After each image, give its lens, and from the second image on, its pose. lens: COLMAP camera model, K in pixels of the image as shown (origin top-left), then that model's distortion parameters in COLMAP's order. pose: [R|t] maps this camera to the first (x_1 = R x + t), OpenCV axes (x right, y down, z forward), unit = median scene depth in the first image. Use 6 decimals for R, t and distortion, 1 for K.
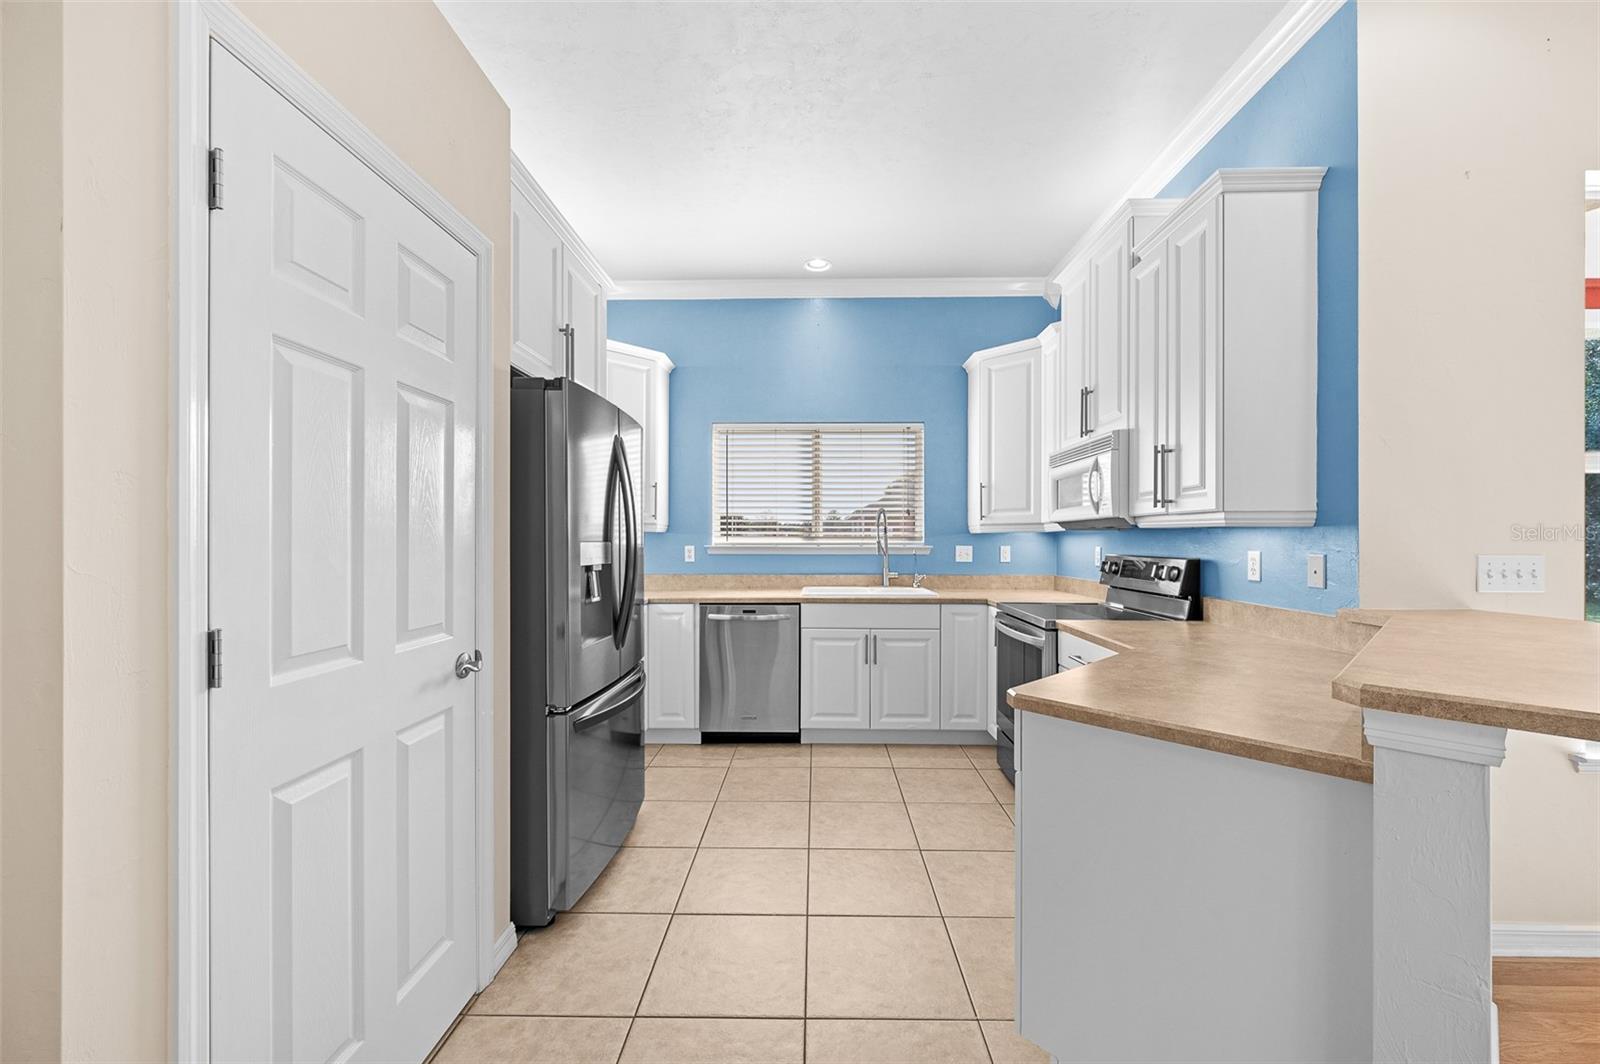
lens RADIAL K [[627.1, 0, 805.0], [0, 627.1, 539.0], [0, 0, 1]] dist [0.000424, 0.000025]
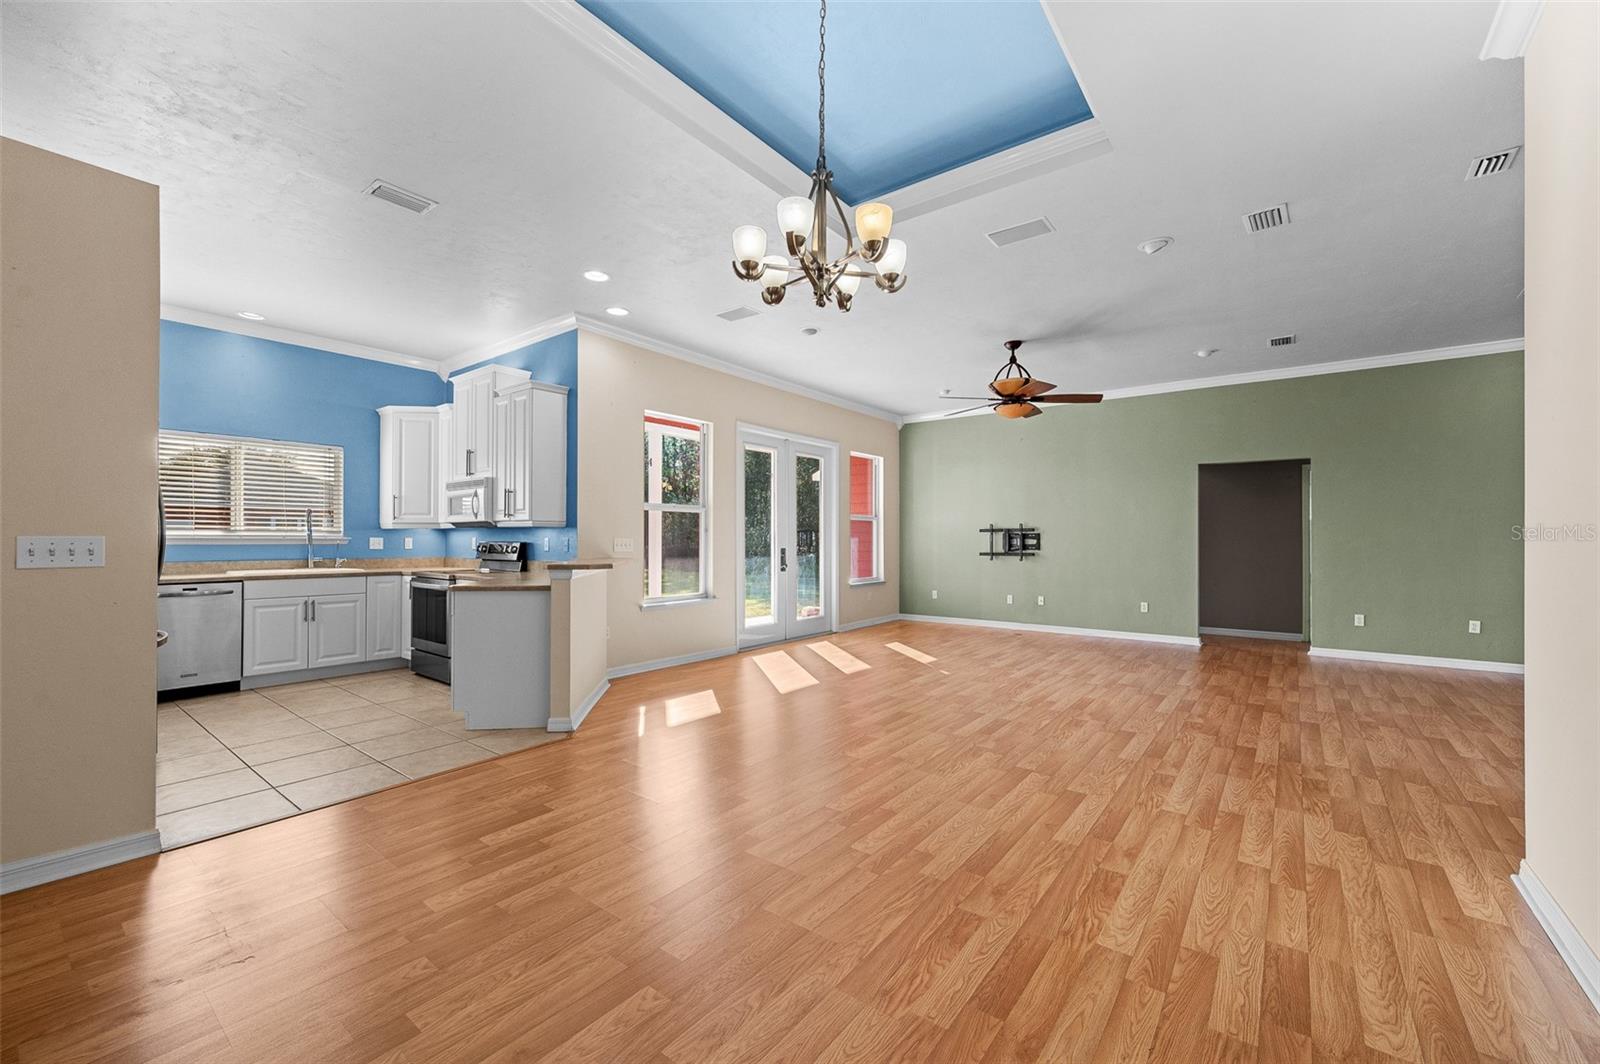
lens RADIAL K [[634.2, 0, 798.3], [0, 634.2, 537.4], [0, 0, 1]] dist [0.001220, 0.000180]
pose [[0.598981, 0.004039, 0.800753, -0.393751], [-0.002543, 0.999992, -0.003141, 0.015023], [-0.800759, -0.000155, 0.598986, -0.752309]]
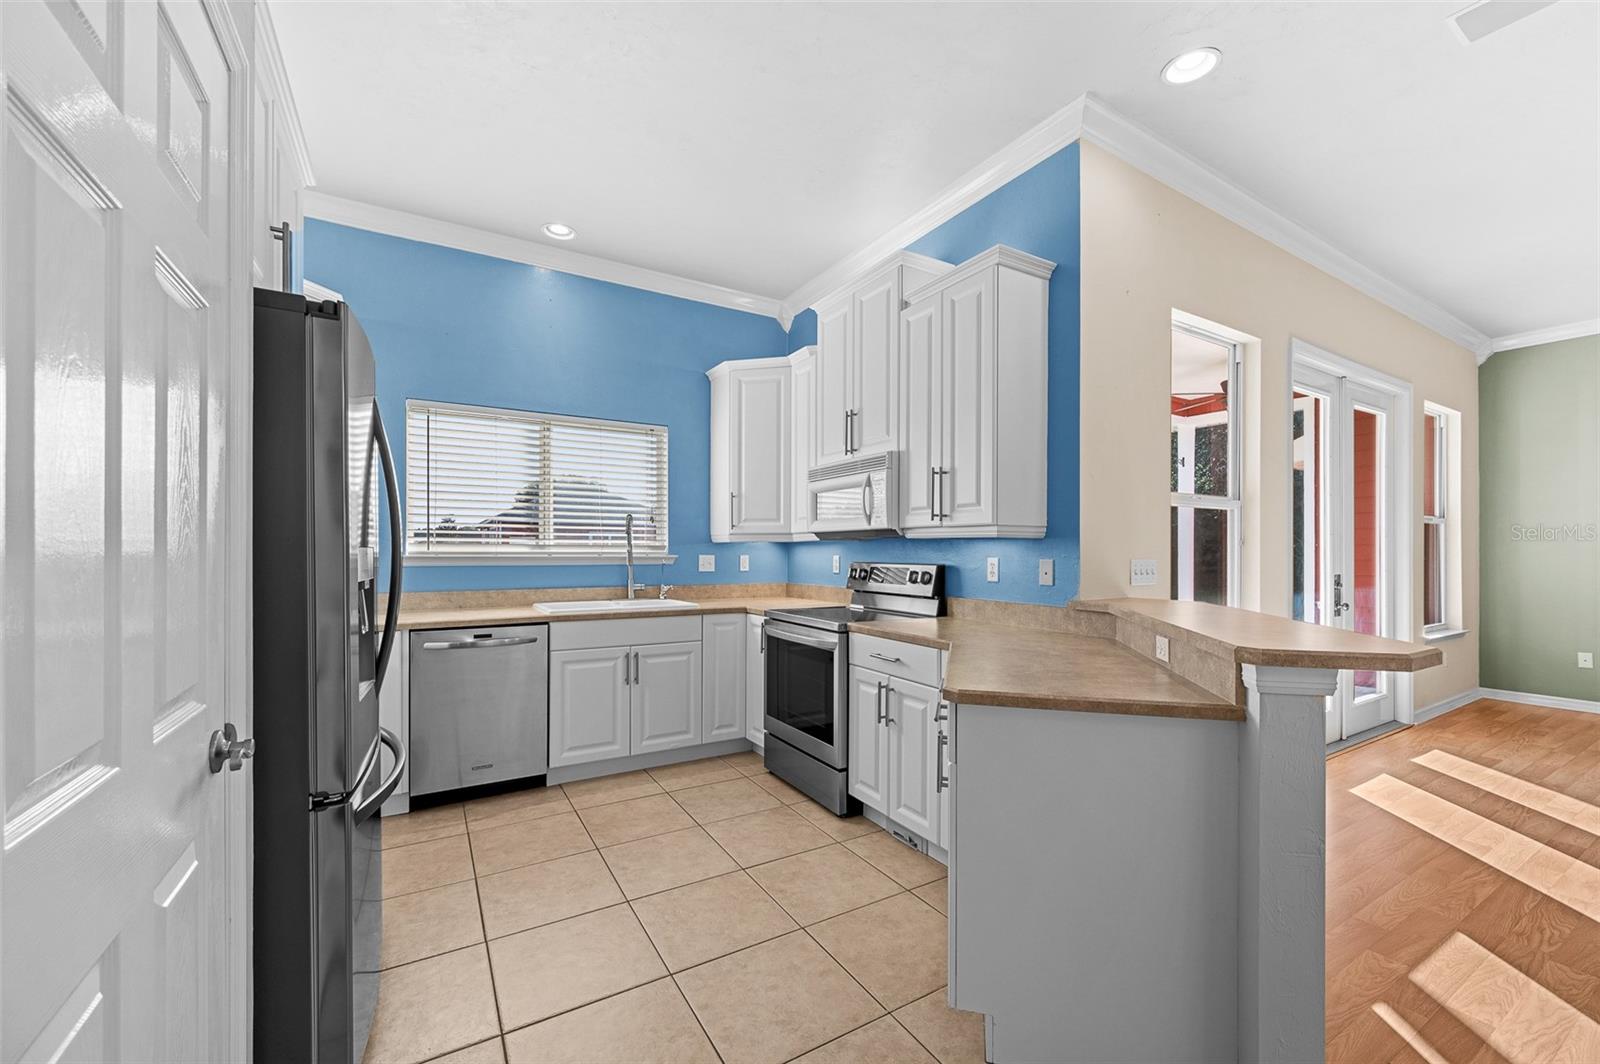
lens RADIAL K [[632.4, 0, 803.2], [0, 632.4, 552.2], [0, 0, 1]] dist [-0.000128, 0.000069]
pose [[0.846624, 0.001445, 0.532190, -0.182862], [-0.002920, 0.999994, 0.001931, 0.004756], [-0.532184, -0.003189, 0.846623, 0.092310]]
